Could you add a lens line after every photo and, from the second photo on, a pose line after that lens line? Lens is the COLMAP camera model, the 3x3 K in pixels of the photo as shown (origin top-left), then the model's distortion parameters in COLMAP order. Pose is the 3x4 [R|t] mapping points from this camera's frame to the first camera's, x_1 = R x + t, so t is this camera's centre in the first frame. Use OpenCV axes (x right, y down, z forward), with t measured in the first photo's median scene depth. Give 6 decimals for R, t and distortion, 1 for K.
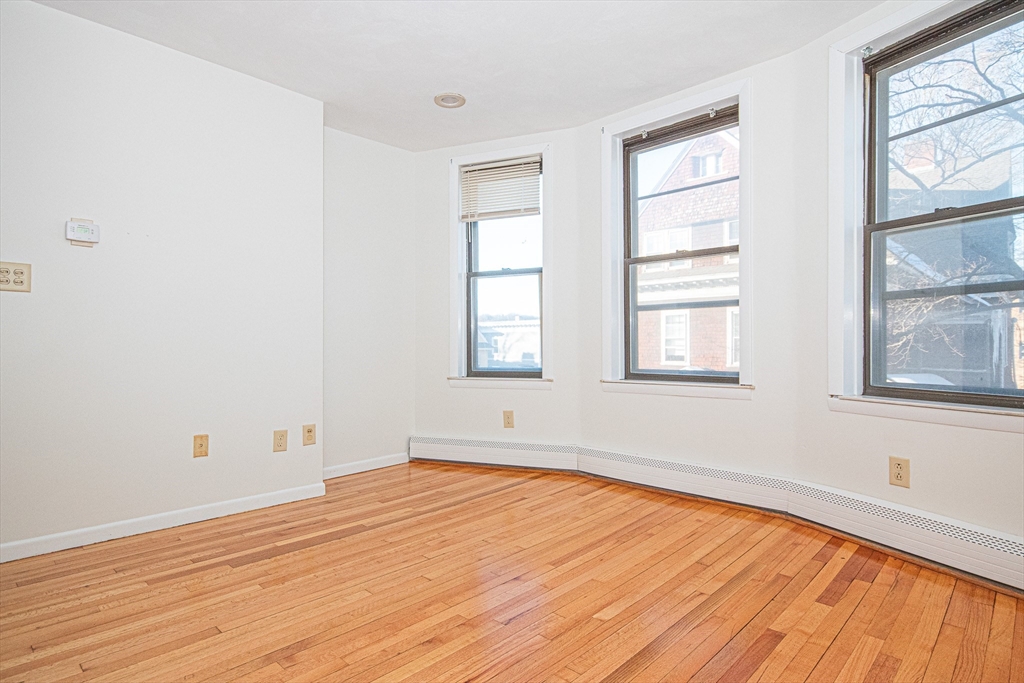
lens RADIAL K [[544.3, 0, 512.2], [0, 544.3, 344.9], [0, 0, 1]] dist [0.001665, 0.000527]
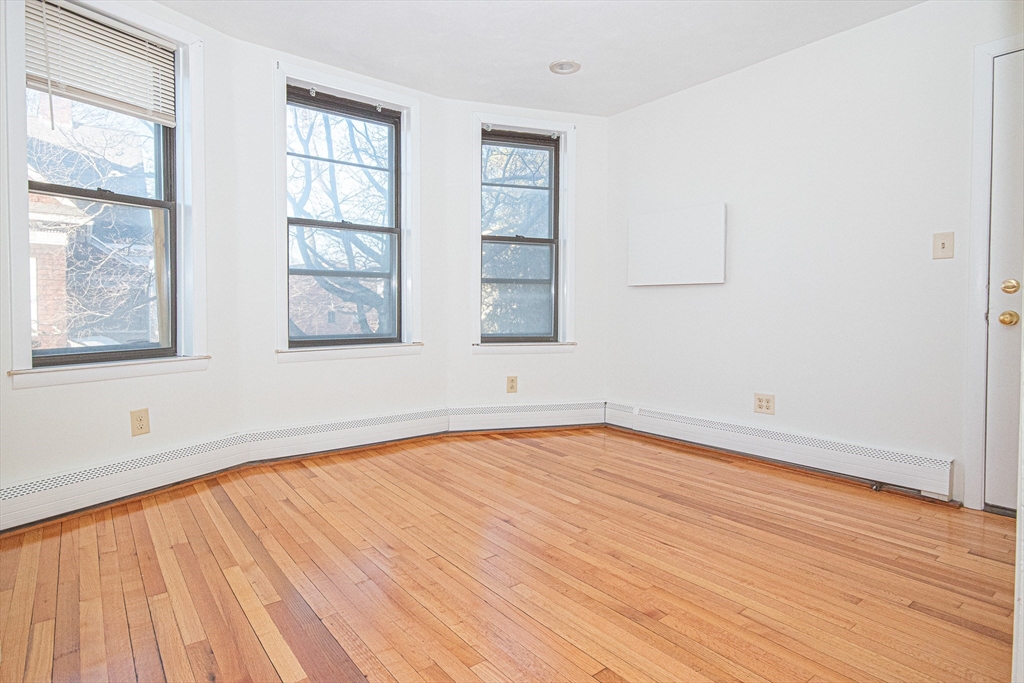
lens RADIAL K [[546.3, 0, 508.9], [0, 546.3, 321.3], [0, 0, 1]] dist [0.001169, 0.000937]
pose [[0.142294, -0.023750, 0.989540, -0.814552], [-0.005611, 0.999677, 0.024800, -0.008191], [-0.989809, -0.009081, 0.142115, 0.621118]]
